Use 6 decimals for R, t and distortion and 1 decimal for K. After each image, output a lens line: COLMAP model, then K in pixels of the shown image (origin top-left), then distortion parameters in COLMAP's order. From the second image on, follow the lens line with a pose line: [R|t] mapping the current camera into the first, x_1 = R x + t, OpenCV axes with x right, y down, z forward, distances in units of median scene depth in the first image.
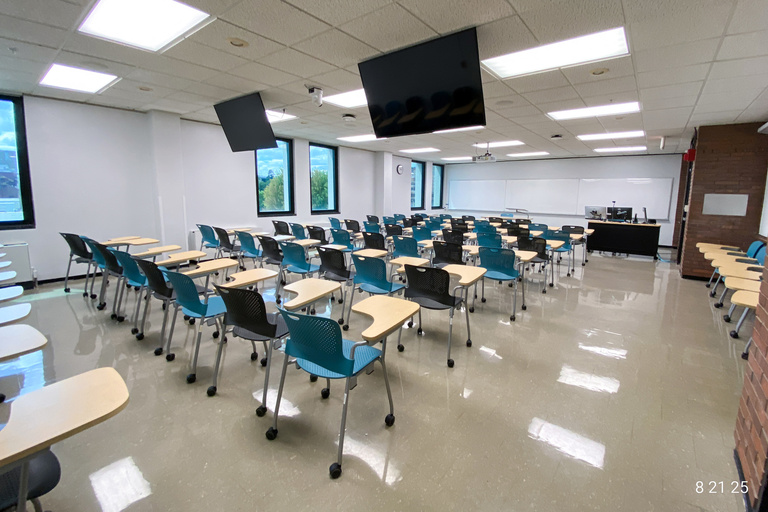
lens RADIAL K [[320.2, 0, 385.2], [0, 320.2, 232.0], [0, 0, 1]] dist [-0.000033, -0.000197]
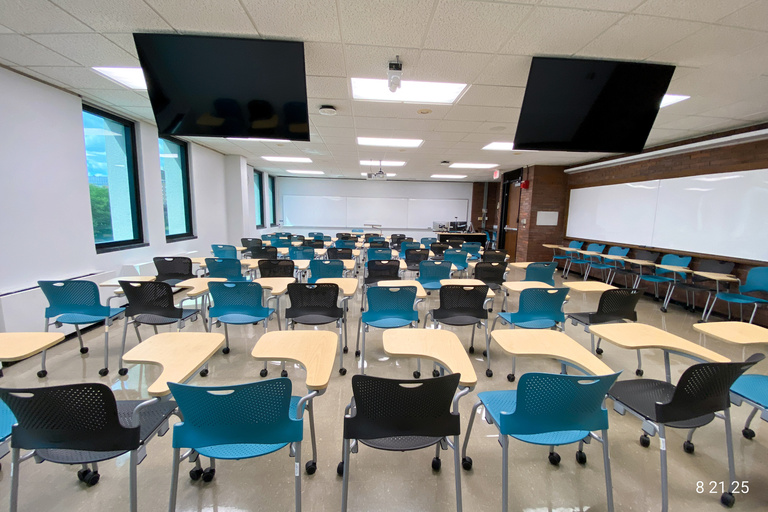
lens RADIAL K [[310.8, 0, 372.9], [0, 310.8, 258.4], [0, 0, 1]] dist [-0.000135, -0.000170]
pose [[0.785530, -0.092423, 0.611883, -0.309518], [0.068892, 0.995699, 0.061955, -0.027646], [-0.614977, -0.006513, 0.788518, 0.210240]]
